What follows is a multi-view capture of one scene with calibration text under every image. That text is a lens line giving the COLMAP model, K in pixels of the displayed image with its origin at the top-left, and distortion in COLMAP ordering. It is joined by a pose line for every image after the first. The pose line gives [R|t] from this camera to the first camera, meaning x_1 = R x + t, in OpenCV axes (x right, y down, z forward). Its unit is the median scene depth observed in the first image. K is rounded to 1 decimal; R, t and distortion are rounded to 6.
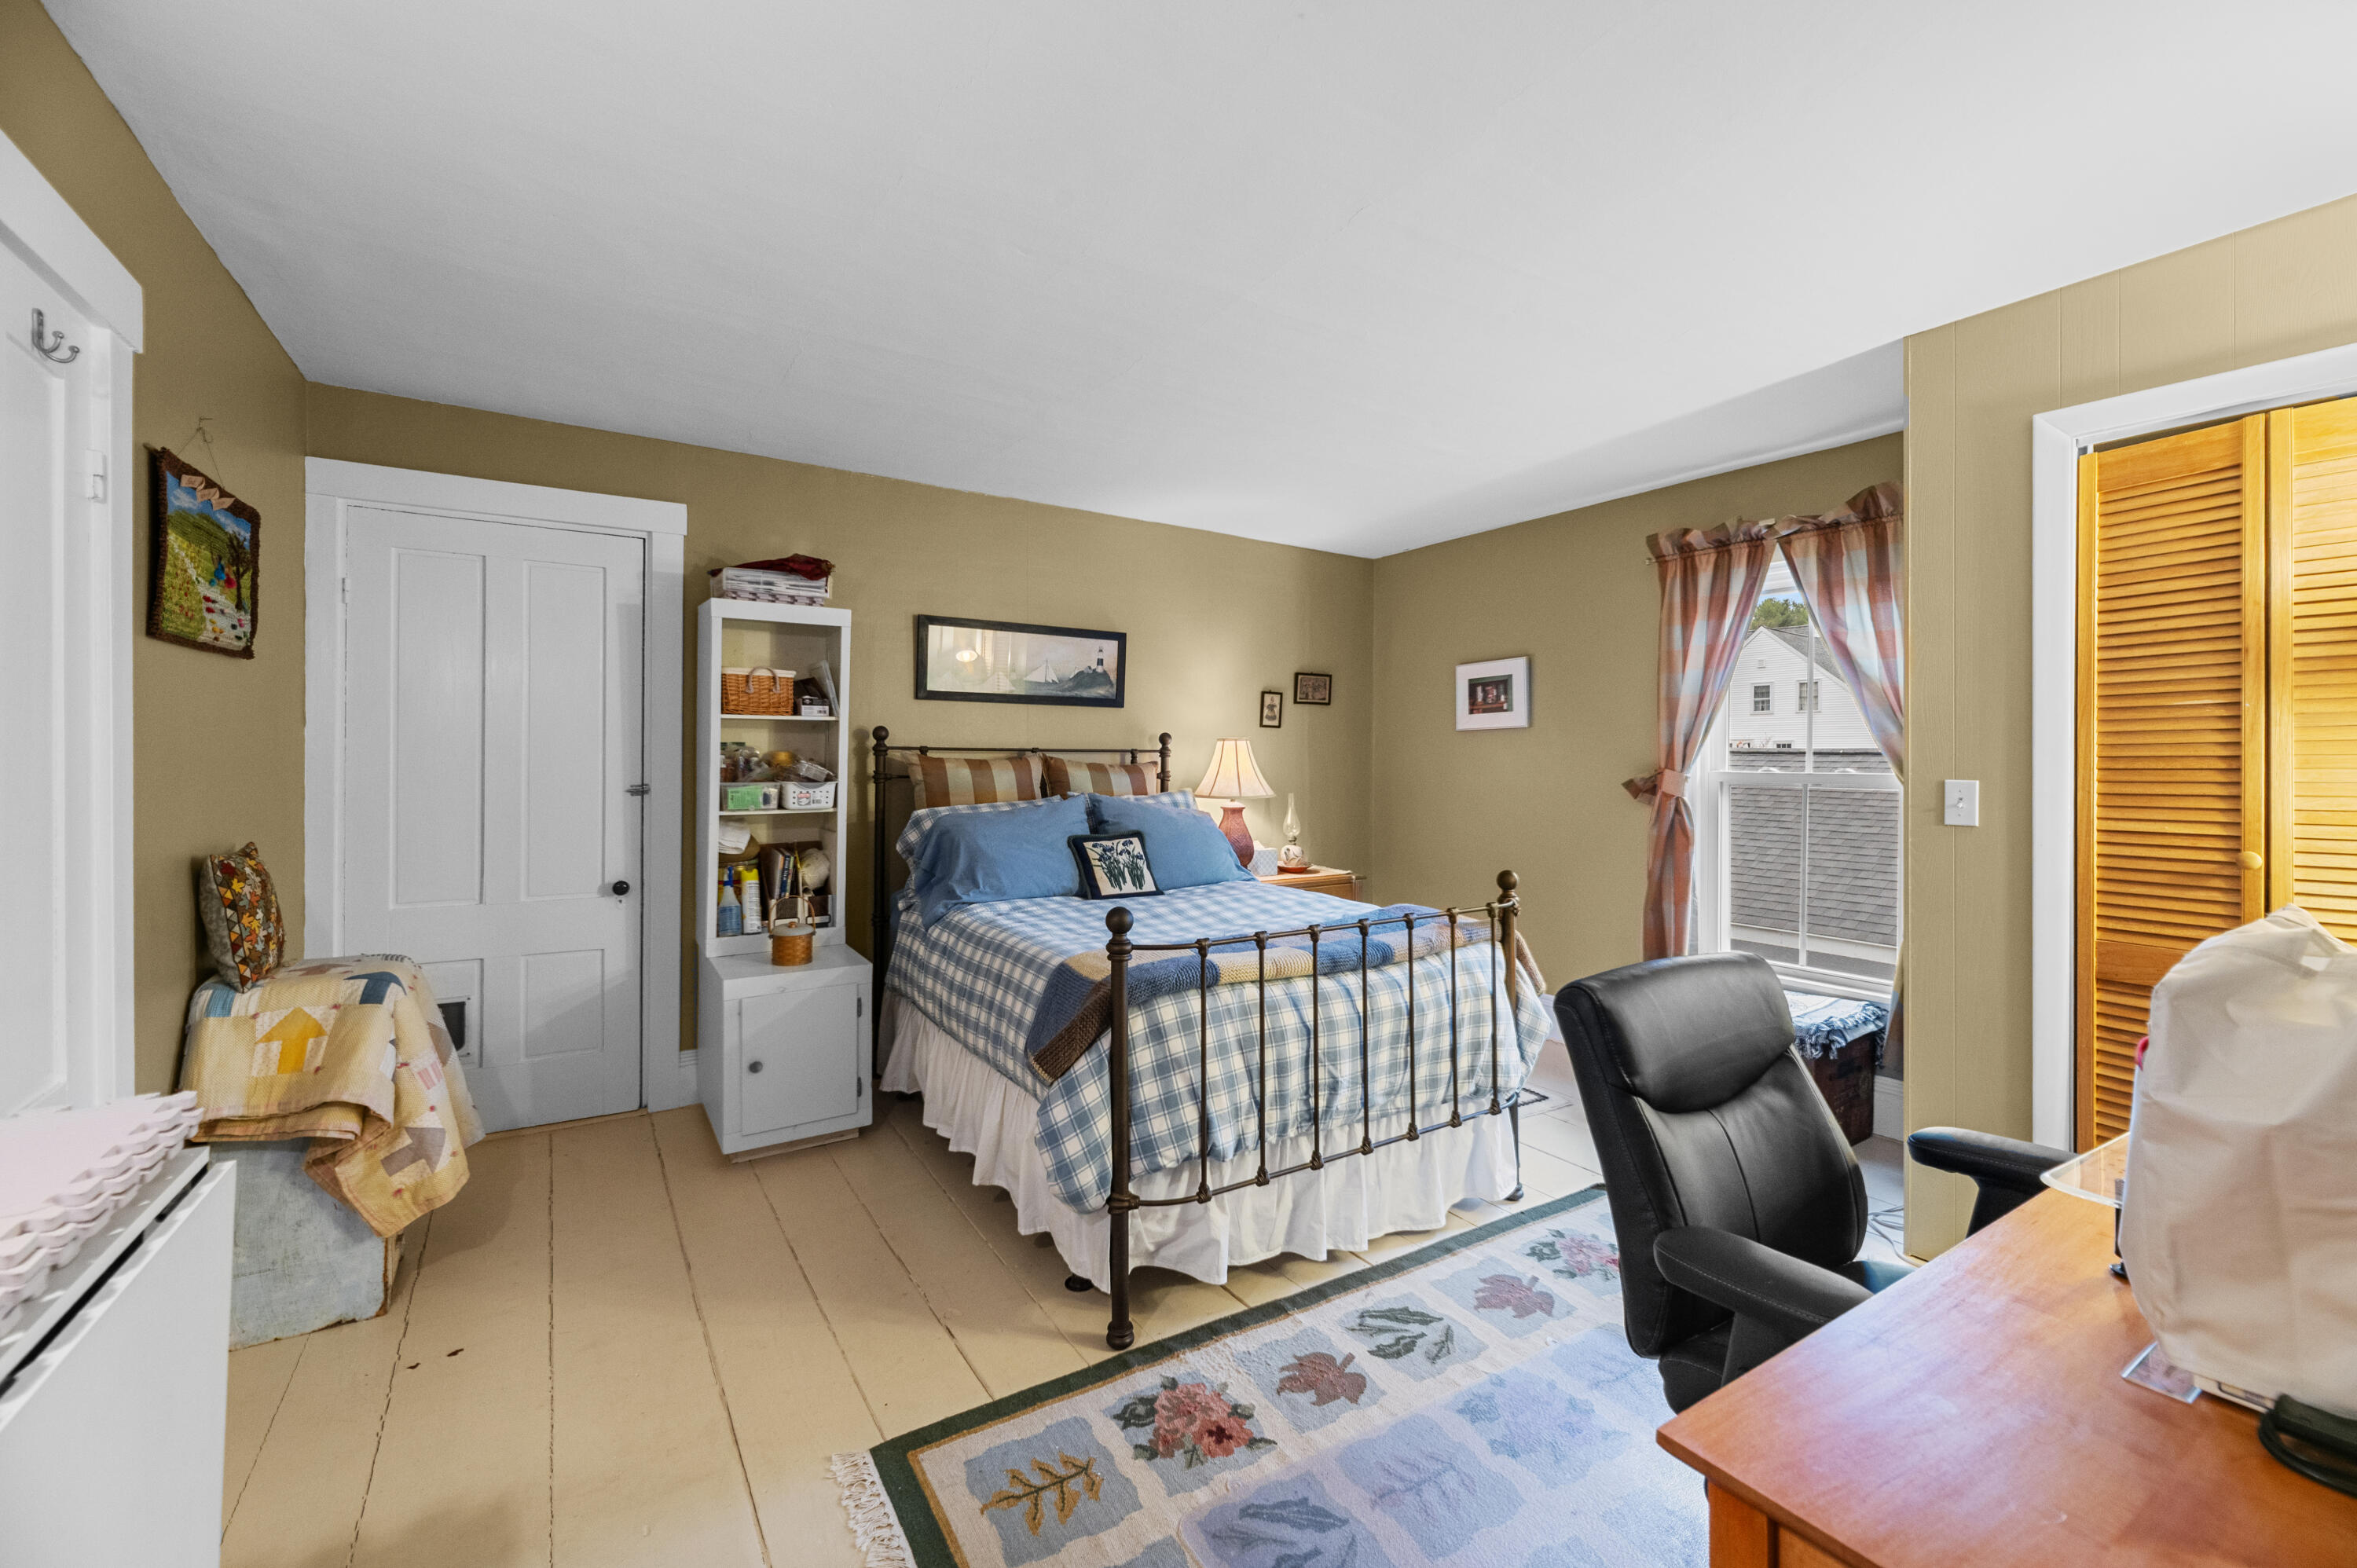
lens RADIAL K [[967.3, 0, 1176.9], [0, 967.3, 763.0], [0, 0, 1]] dist [0.000566, 0.000023]
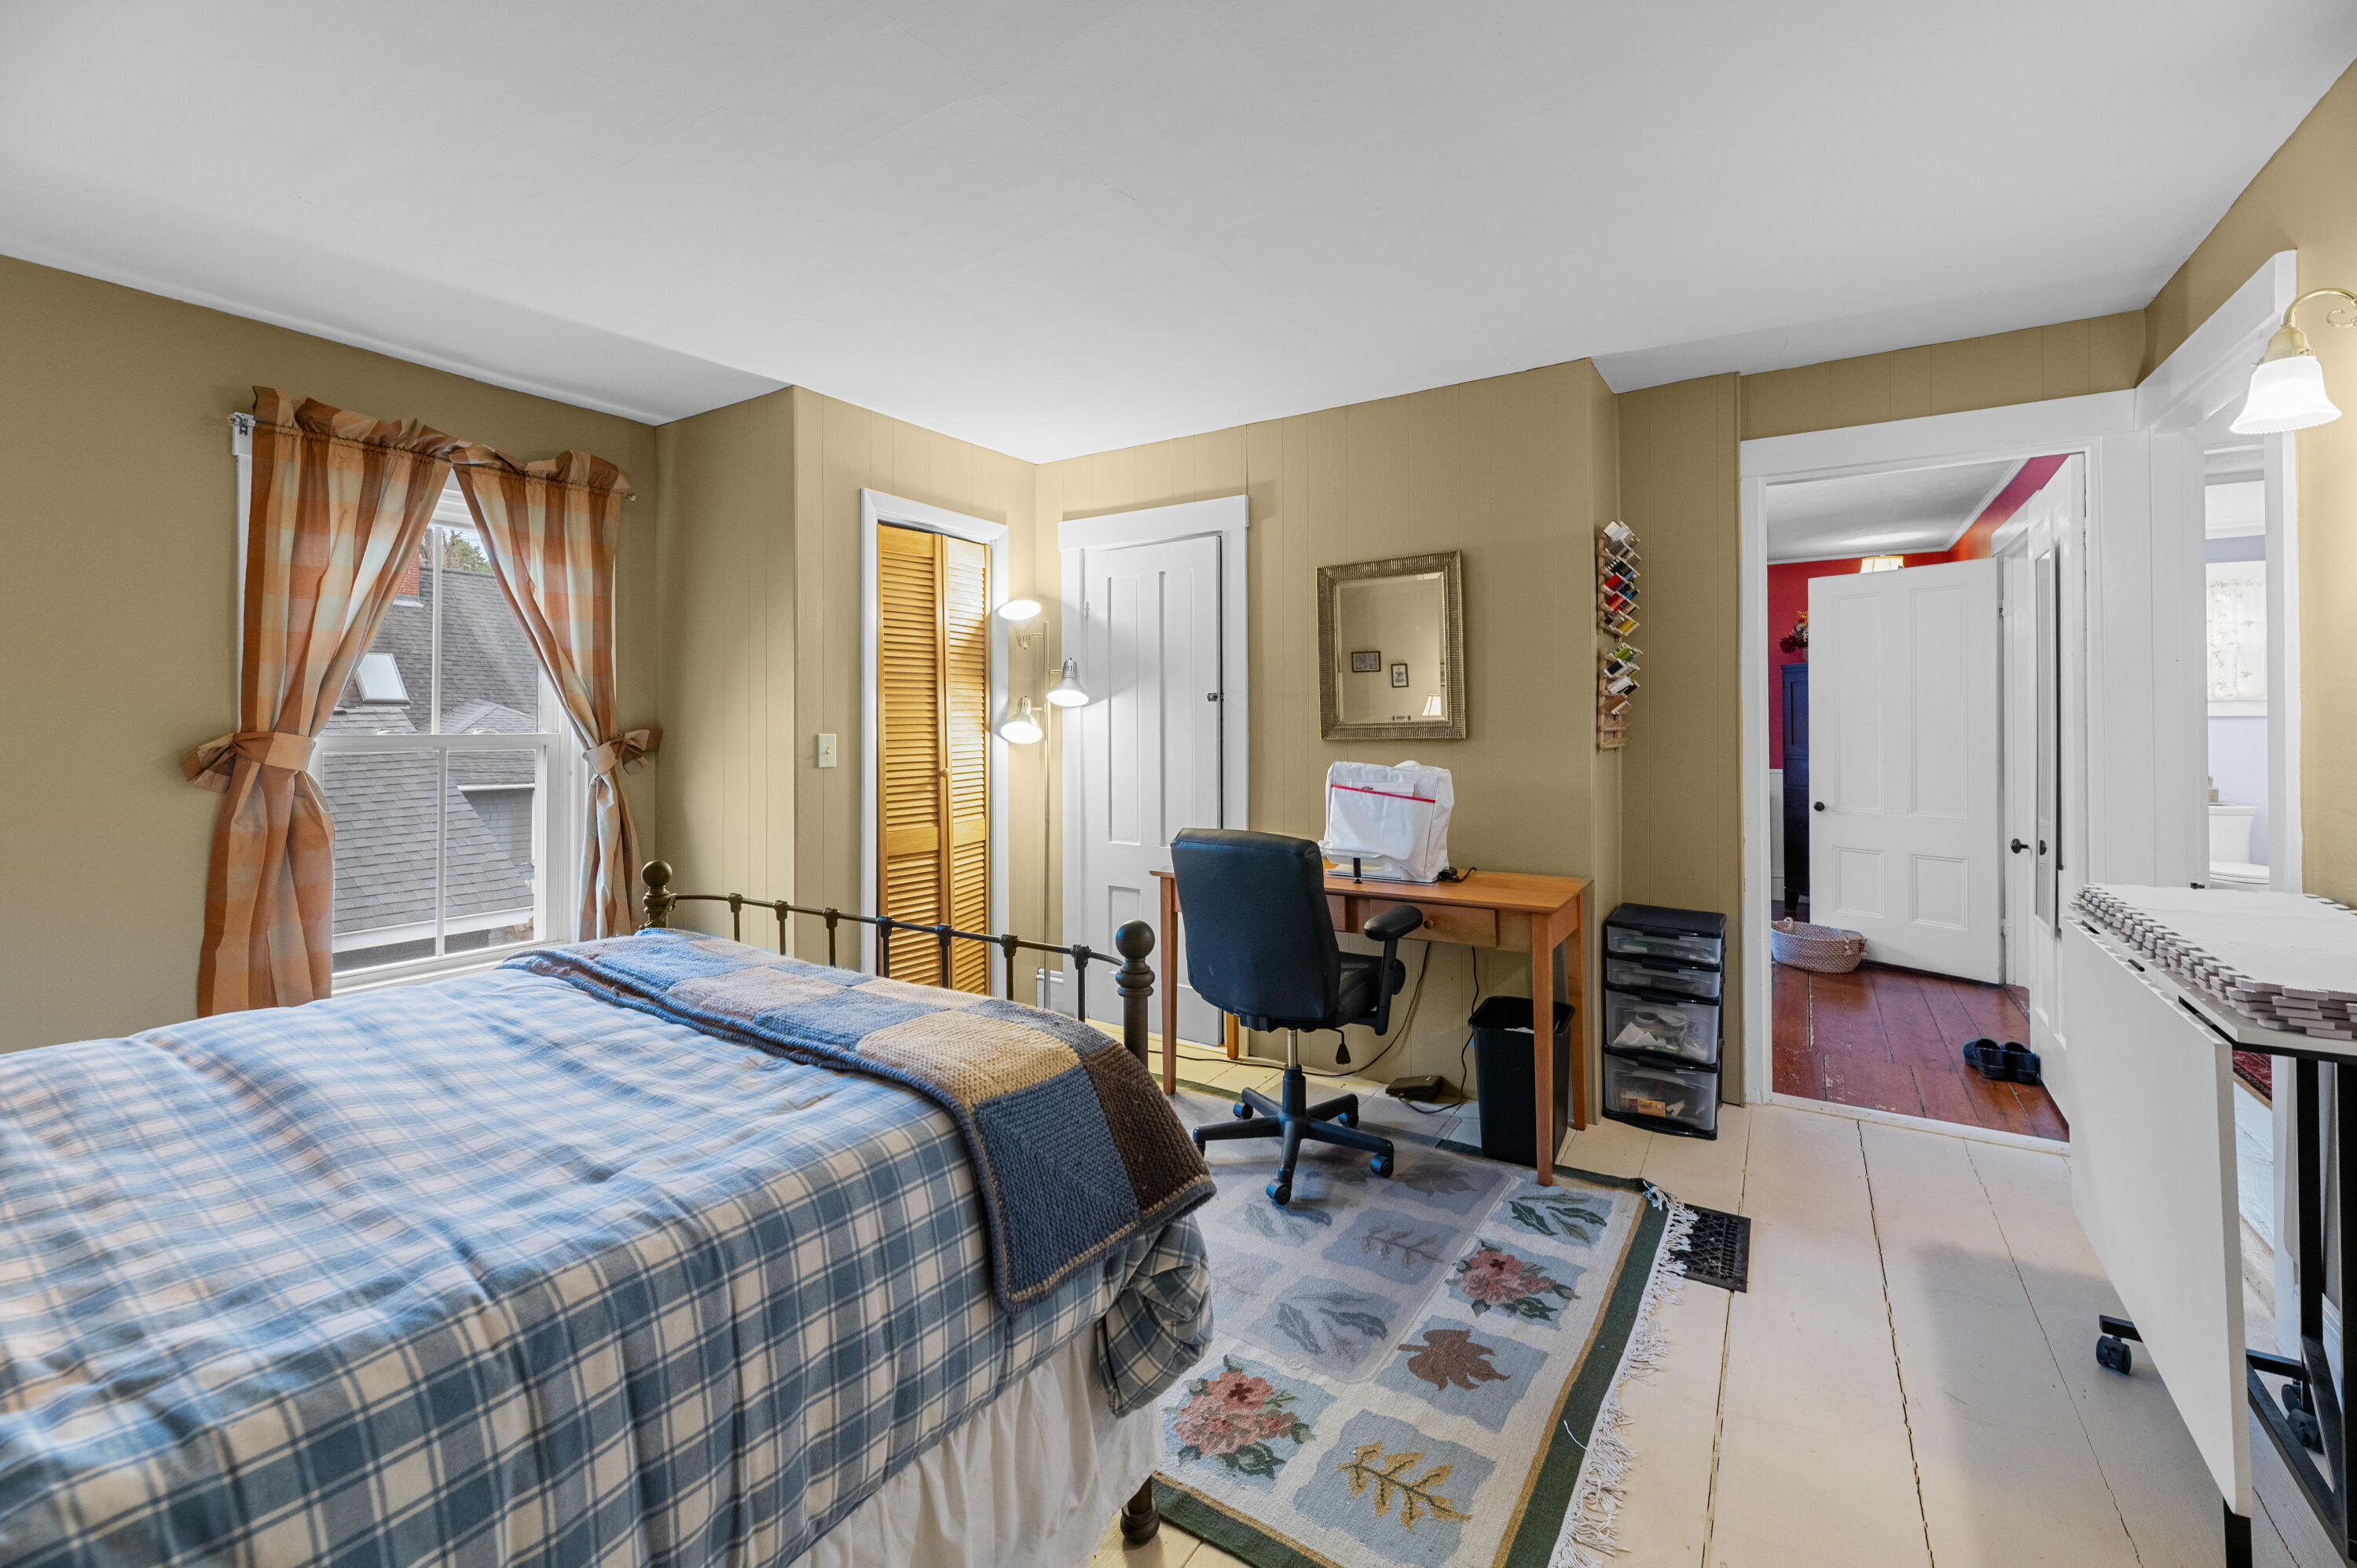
lens RADIAL K [[967.3, 0, 1186.3], [0, 967.3, 725.8], [0, 0, 1]] dist [0.000566, 0.000023]
pose [[-0.426369, -0.005734, 0.904531, -0.685833], [0.005664, 0.999943, 0.009009, -0.003223], [-0.904531, 0.008965, -0.426313, 1.211309]]
